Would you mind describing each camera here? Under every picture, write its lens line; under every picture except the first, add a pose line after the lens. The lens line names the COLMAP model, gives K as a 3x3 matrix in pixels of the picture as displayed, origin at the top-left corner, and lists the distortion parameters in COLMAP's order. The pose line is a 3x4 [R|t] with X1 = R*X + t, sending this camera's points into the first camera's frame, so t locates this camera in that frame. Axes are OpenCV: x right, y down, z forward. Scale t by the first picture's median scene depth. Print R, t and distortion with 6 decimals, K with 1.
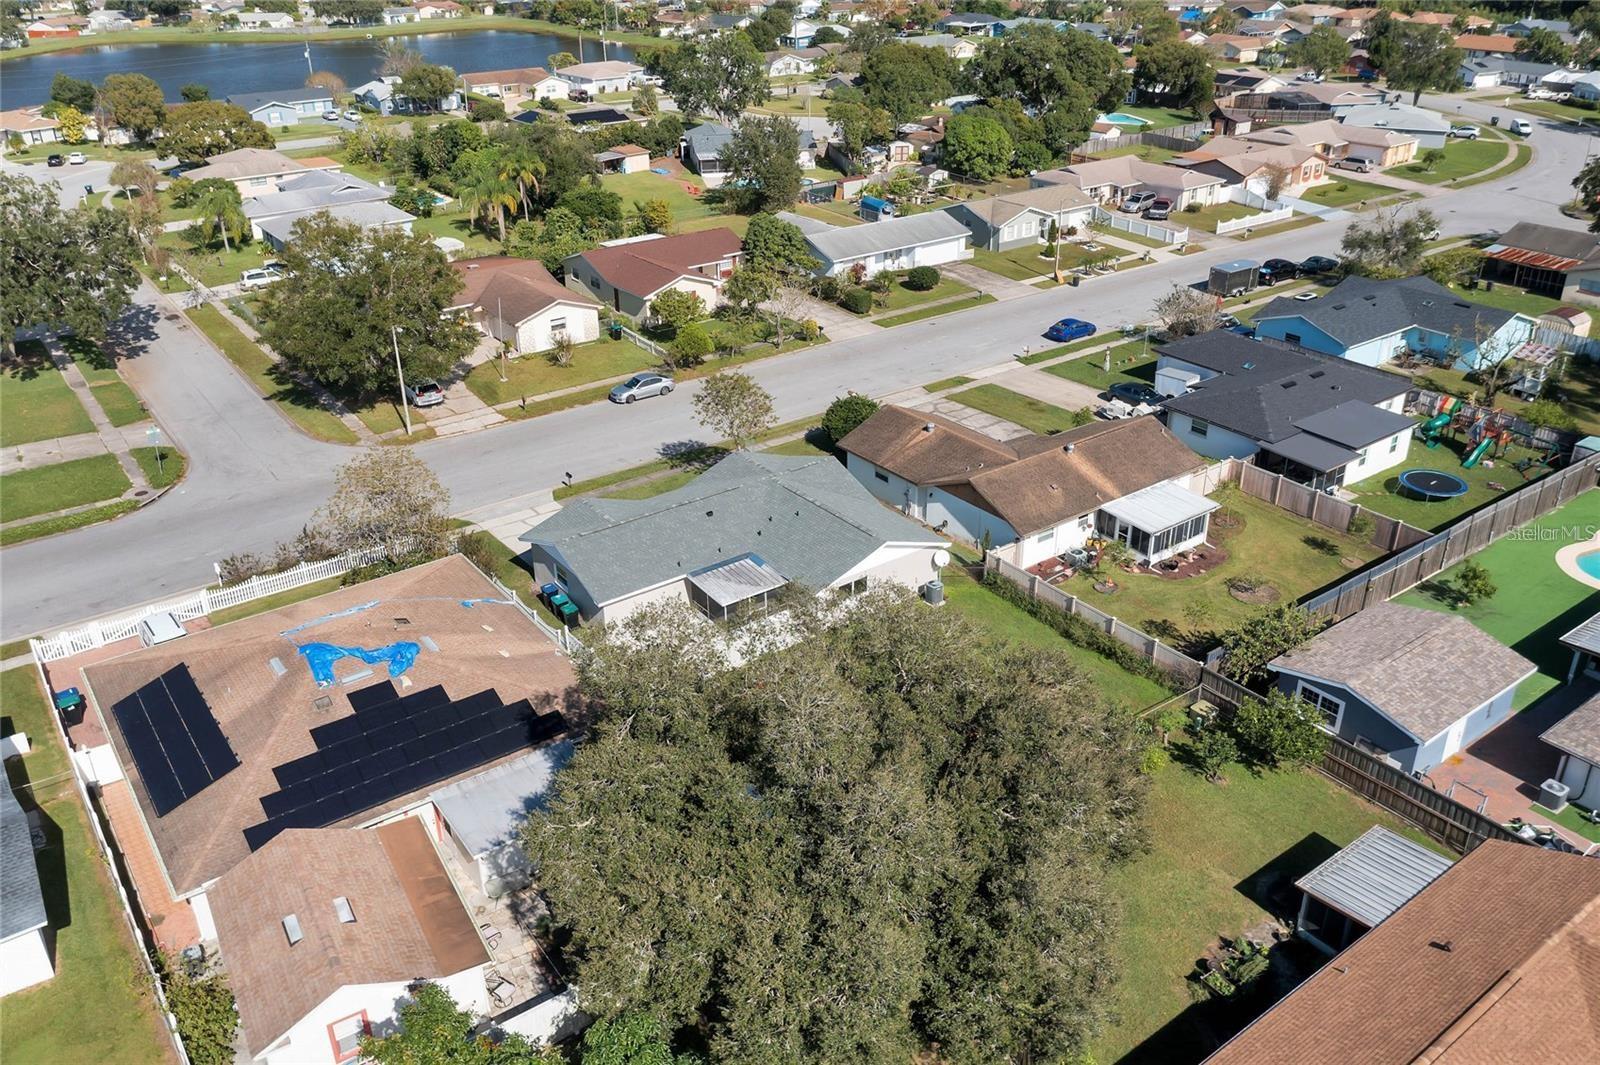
lens RADIAL K [[1261.7, 0, 795.5], [0, 1261.7, 538.7], [0, 0, 1]] dist [-0.018936, 0.001851]
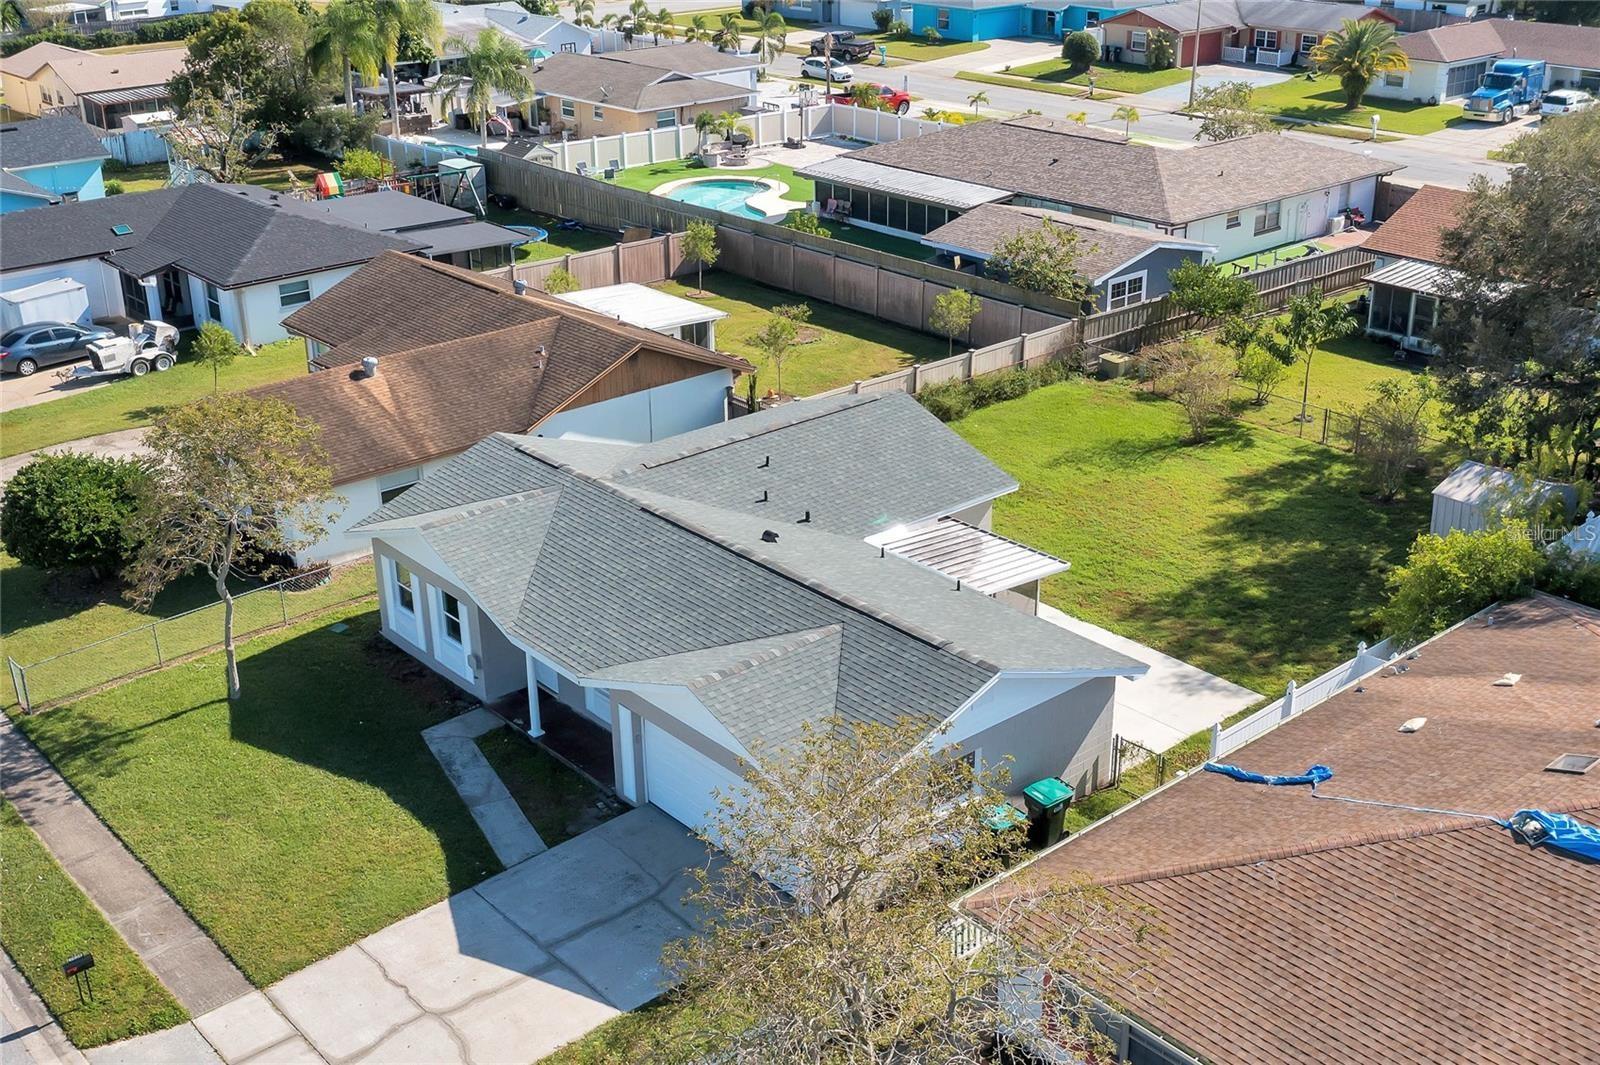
lens RADIAL K [[1751.1, 0, 806.7], [0, 1751.1, 537.5], [0, 0, 1]] dist [-0.013723, 0.000000]
pose [[-0.080628, -0.379816, 0.921542, -0.427920], [0.464950, 0.803469, 0.371832, -0.162999], [-0.881658, 0.458451, 0.111813, 0.643156]]
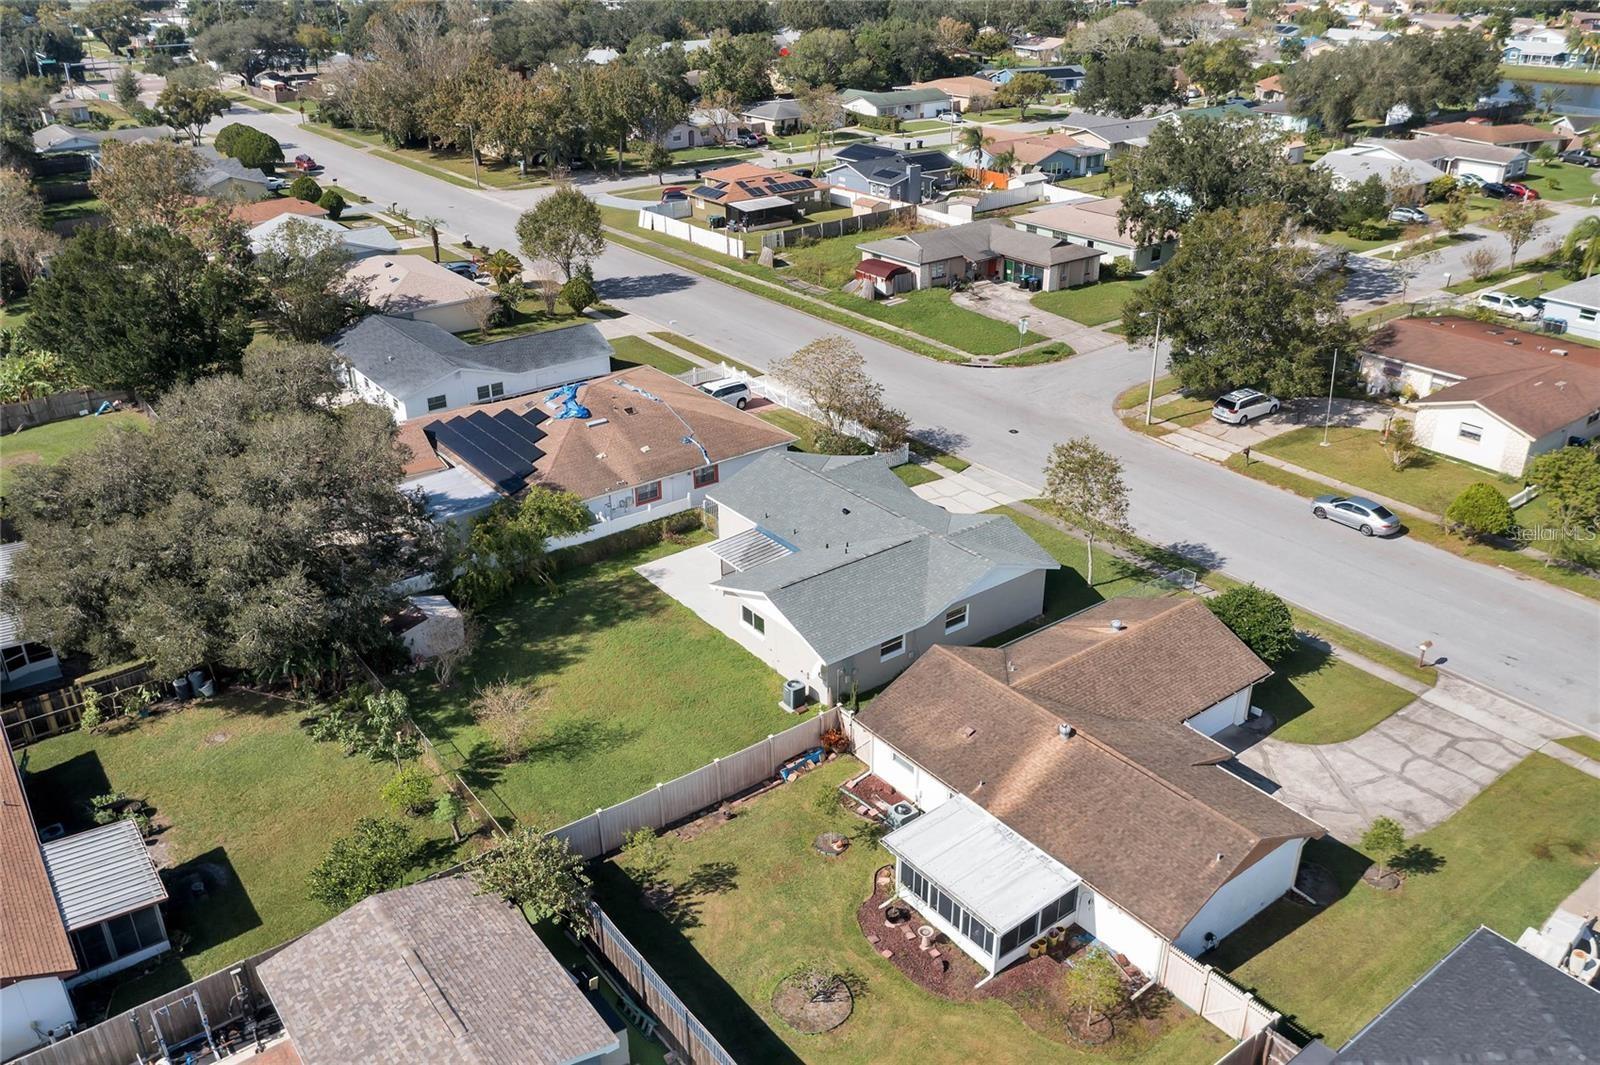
lens RADIAL K [[1261.7, 0, 799.7], [0, 1261.7, 522.5], [0, 0, 1]] dist [-0.018936, 0.001851]
pose [[0.015761, 0.440368, -0.897679, 0.558002], [-0.448062, 0.805713, 0.387385, -0.258098], [0.893863, 0.396110, 0.210011, 0.536392]]
